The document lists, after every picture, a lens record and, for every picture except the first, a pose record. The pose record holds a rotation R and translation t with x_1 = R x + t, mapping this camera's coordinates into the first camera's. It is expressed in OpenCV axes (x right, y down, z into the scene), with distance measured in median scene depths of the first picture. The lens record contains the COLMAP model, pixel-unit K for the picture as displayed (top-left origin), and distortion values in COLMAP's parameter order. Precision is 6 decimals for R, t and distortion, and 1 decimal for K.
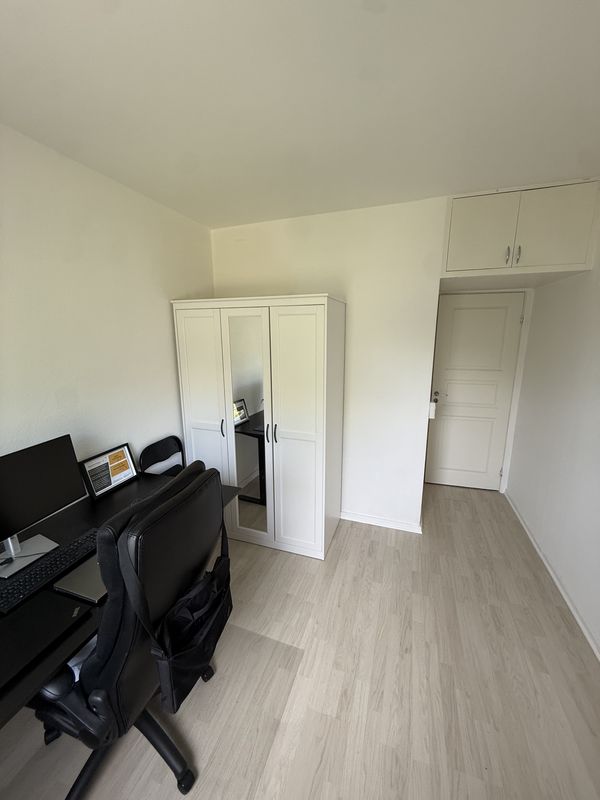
lens RADIAL K [[319.2, 0, 298.6], [0, 319.2, 399.1], [0, 0, 1]] dist [0.004154, 0.000303]
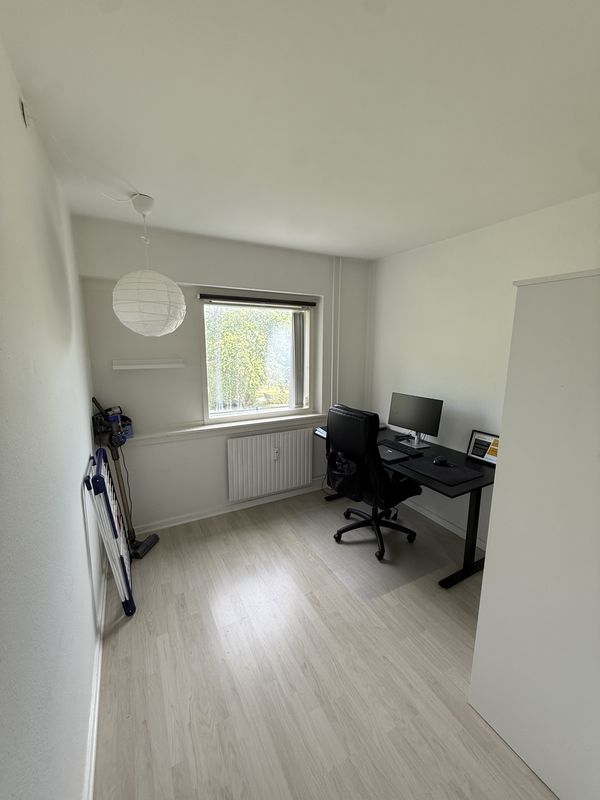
lens RADIAL K [[319.2, 0, 300.4], [0, 319.2, 399.5], [0, 0, 1]] dist [0.004154, 0.000303]
pose [[-0.676954, 0.130110, -0.724434, 0.852658], [-0.145899, 0.940999, 0.305342, -0.252634], [0.721420, 0.312397, -0.618031, 1.201509]]
